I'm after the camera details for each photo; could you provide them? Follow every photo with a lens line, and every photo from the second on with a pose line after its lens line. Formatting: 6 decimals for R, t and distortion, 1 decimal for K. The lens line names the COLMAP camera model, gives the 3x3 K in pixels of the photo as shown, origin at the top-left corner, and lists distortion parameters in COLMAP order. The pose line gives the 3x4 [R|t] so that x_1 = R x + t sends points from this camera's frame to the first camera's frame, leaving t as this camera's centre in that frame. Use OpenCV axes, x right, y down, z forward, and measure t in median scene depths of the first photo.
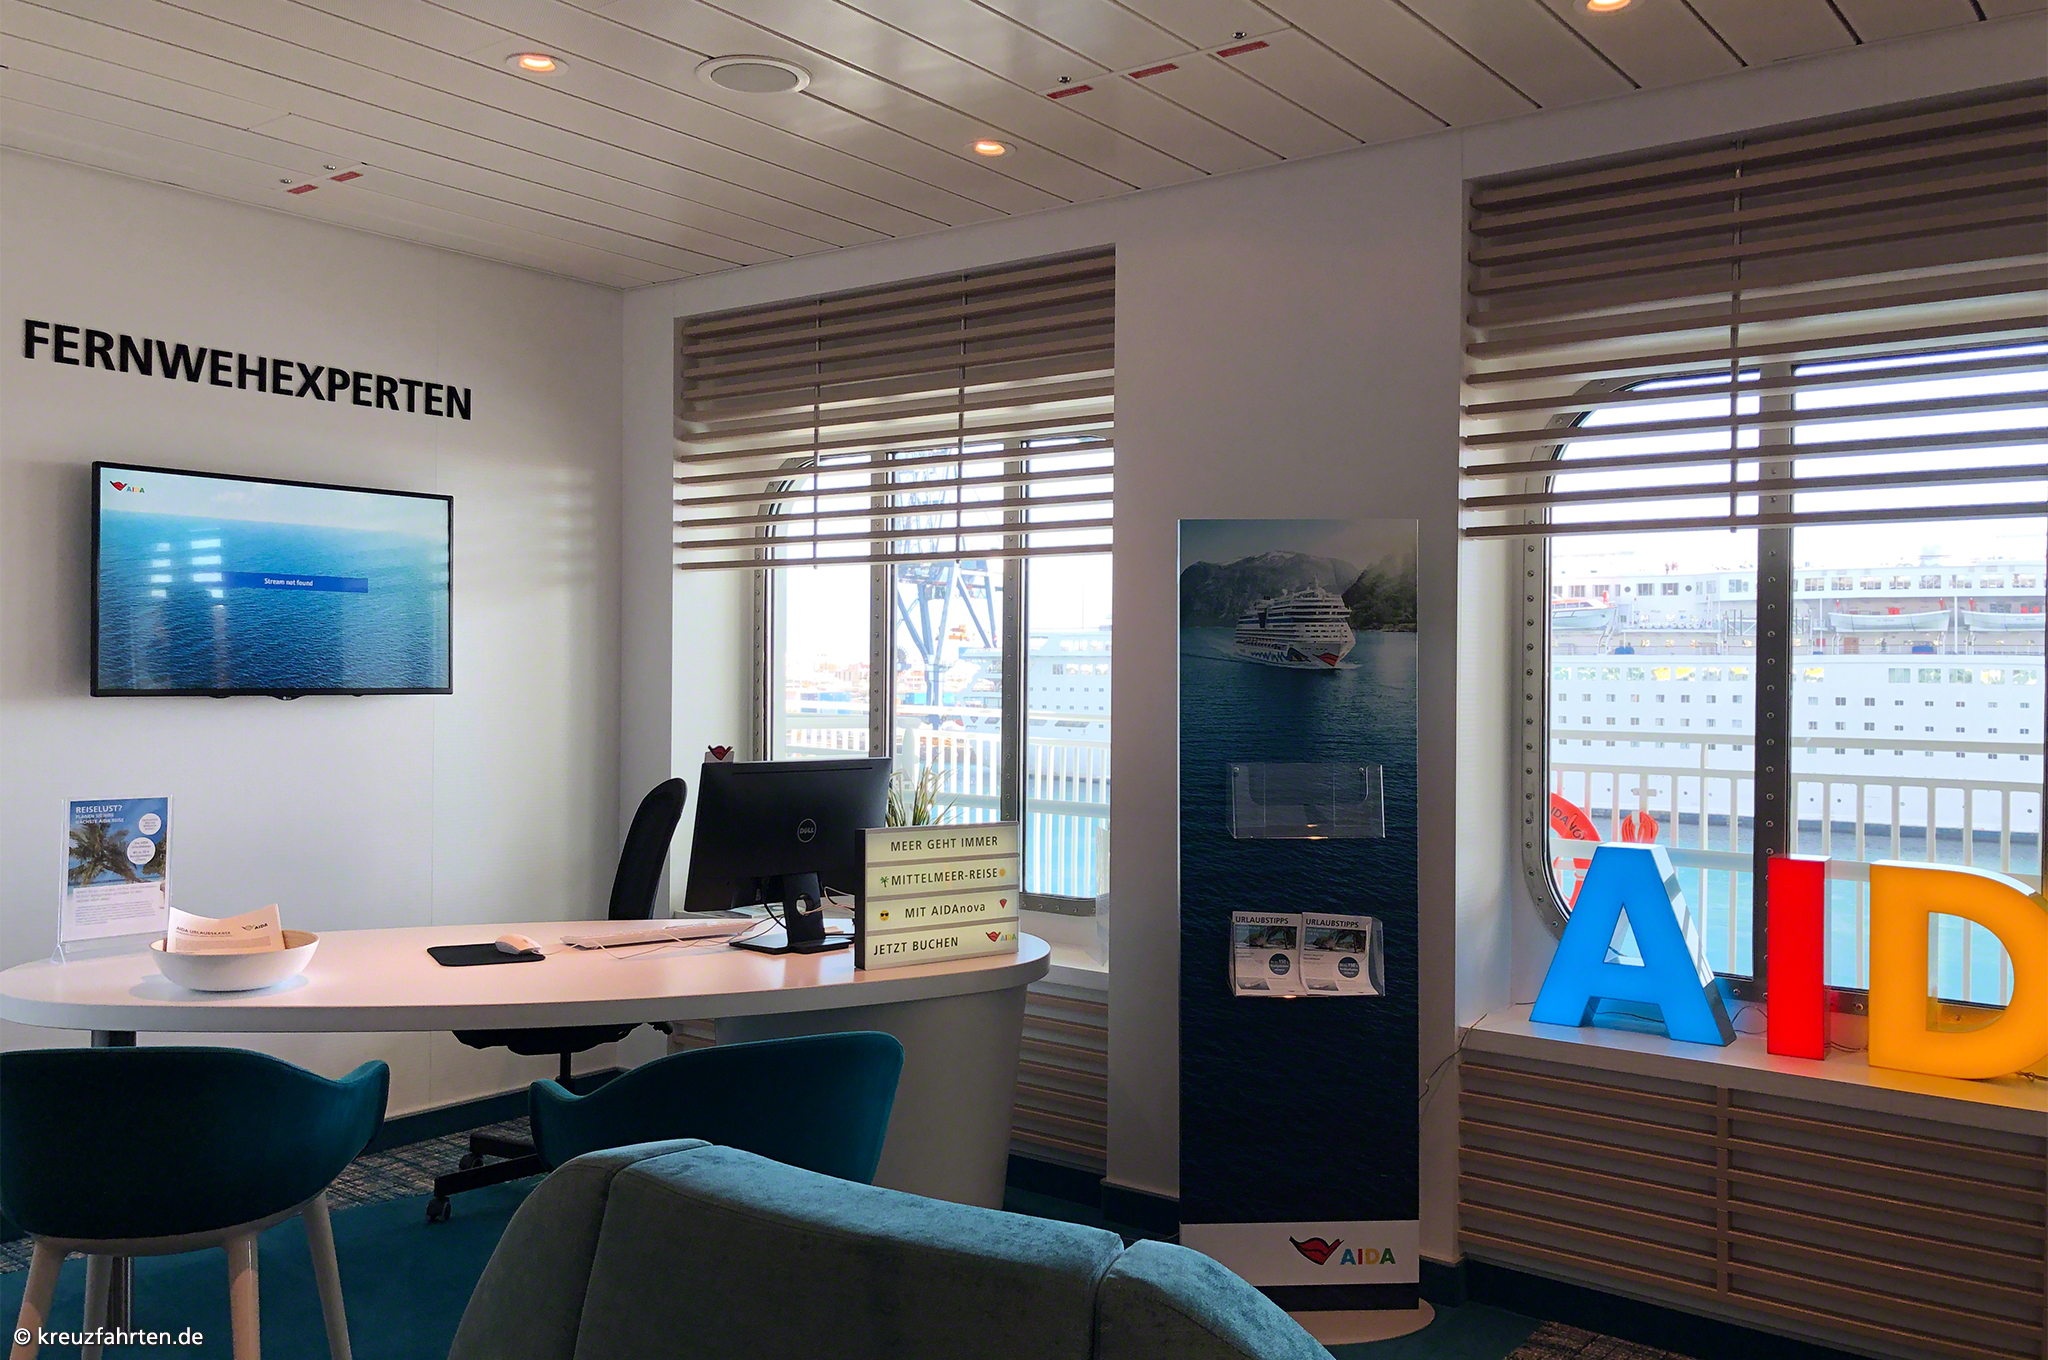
lens RADIAL K [[1650.0, 0, 1028.1], [0, 1650.0, 684.4], [0, 0, 1]] dist [0.029215, -0.044367]
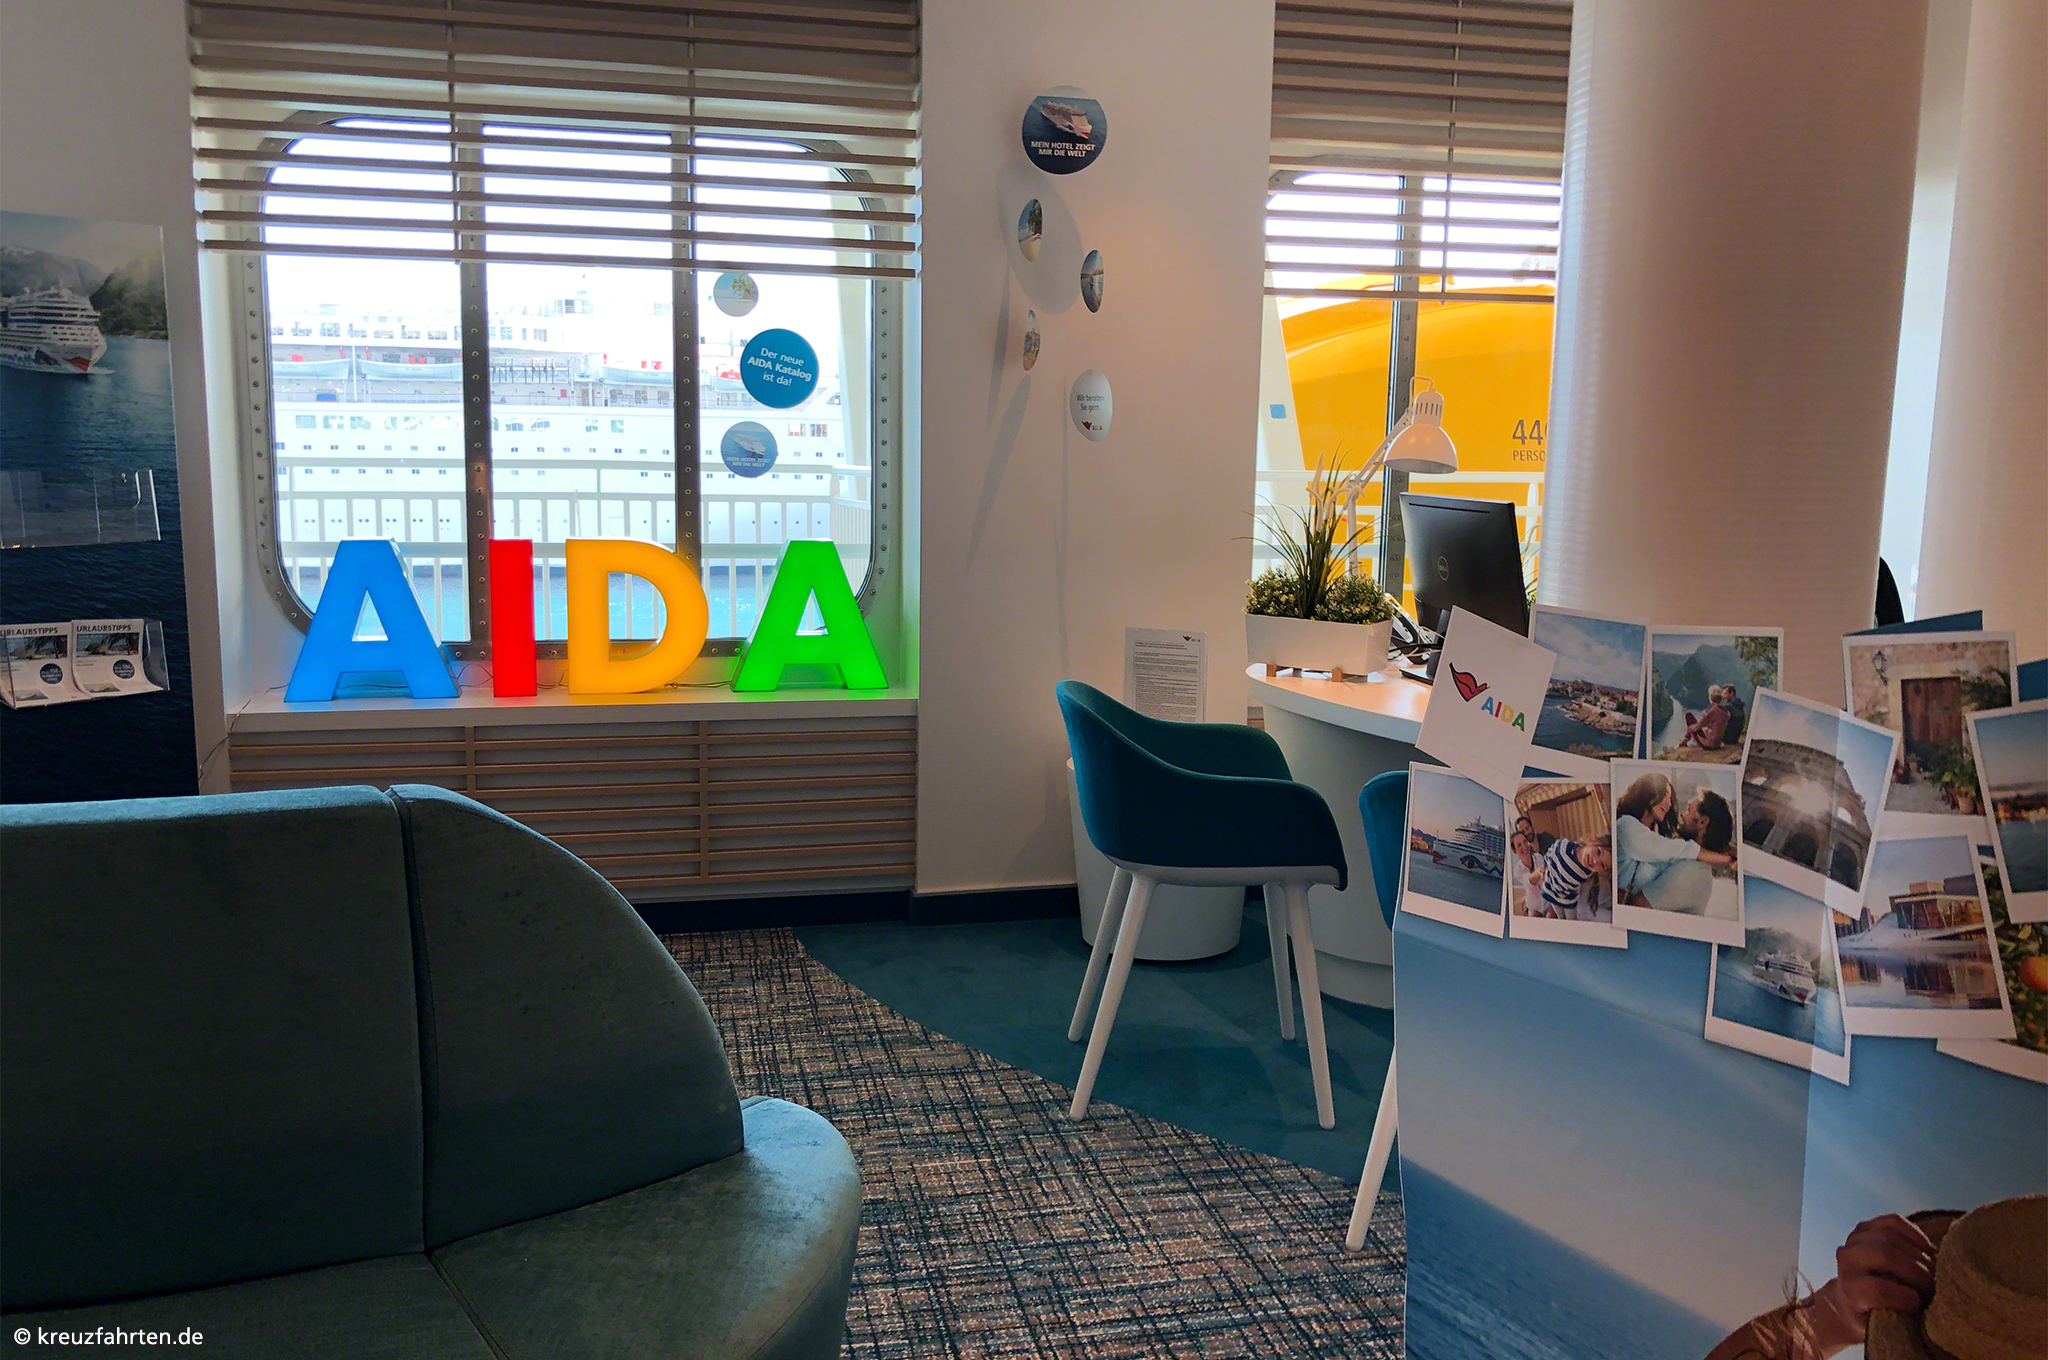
lens RADIAL K [[1650.0, 0, 1017.5], [0, 1650.0, 684.0], [0, 0, 1]] dist [0.029215, -0.044367]
pose [[0.629886, -0.116367, 0.767920, -0.247198], [-0.000812, 0.988613, 0.150475, 0.024565], [-0.776687, -0.095406, 0.622620, -0.073714]]
